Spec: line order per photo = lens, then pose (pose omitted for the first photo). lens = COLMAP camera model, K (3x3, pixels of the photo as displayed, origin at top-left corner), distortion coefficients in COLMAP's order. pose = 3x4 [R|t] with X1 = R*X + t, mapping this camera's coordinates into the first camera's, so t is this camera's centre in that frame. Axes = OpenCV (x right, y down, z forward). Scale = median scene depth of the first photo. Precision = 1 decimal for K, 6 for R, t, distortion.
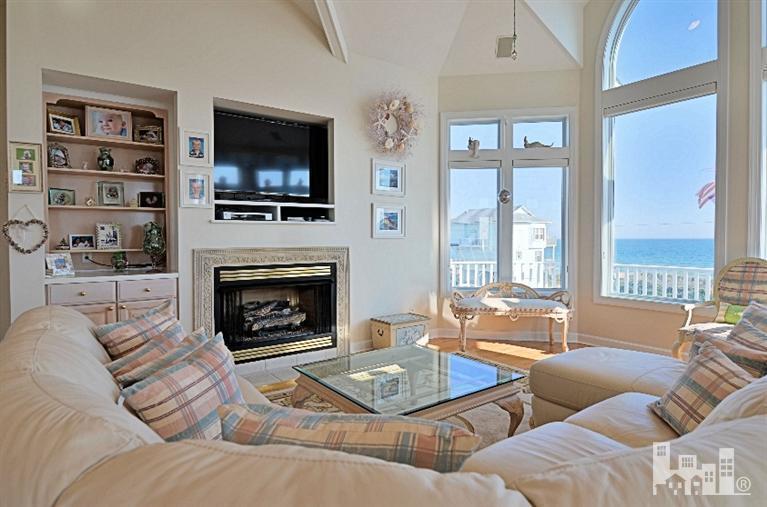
lens RADIAL K [[430.2, 0, 383.5], [0, 430.2, 253.5], [0, 0, 1]] dist [-0.001709, -0.000256]
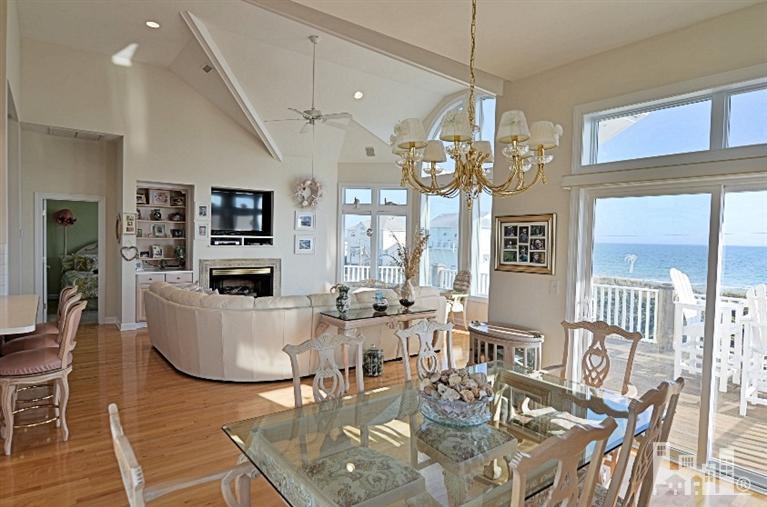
lens RADIAL K [[441.2, 0, 383.5], [0, 441.2, 253.5], [0, 0, 1]] dist [0.001423, 0.000236]
pose [[0.999091, 0.023913, 0.035301, 0.319357], [-0.024036, 0.999706, 0.003064, -0.057357], [-0.035217, -0.003910, 0.999372, -1.009155]]
